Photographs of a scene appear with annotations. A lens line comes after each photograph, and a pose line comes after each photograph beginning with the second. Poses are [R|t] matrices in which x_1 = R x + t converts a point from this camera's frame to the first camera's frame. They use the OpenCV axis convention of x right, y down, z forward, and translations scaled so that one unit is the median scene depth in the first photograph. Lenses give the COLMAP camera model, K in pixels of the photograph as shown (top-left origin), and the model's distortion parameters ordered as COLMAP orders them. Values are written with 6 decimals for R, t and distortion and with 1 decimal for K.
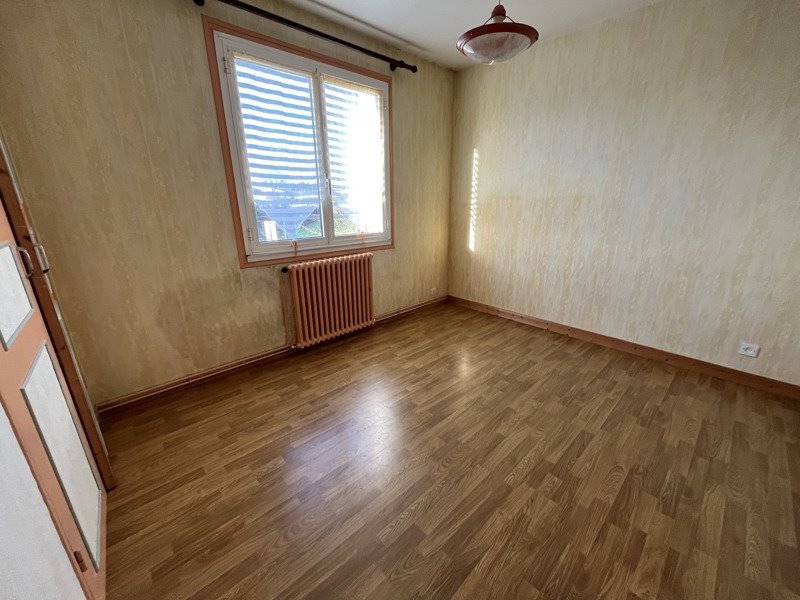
lens RADIAL K [[319.3, 0, 400.0], [0, 319.3, 300.0], [0, 0, 1]] dist [0.000451, 0.000040]
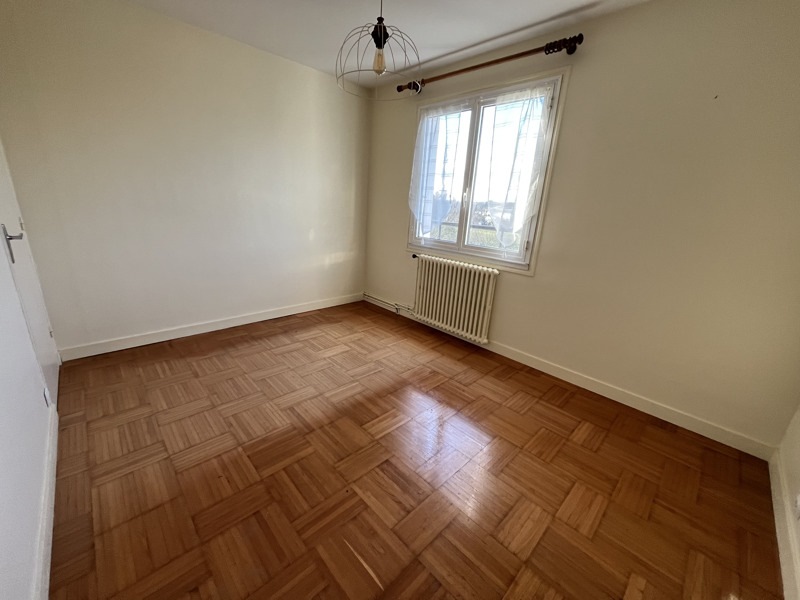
lens RADIAL K [[319.3, 0, 400.0], [0, 319.3, 300.0], [0, 0, 1]] dist [0.000451, 0.000040]
pose [[0.021106, 0.313834, -0.949243, 0.888038], [-0.355897, 0.889619, 0.286208, -0.259326], [0.934287, 0.331792, 0.130469, 0.701983]]
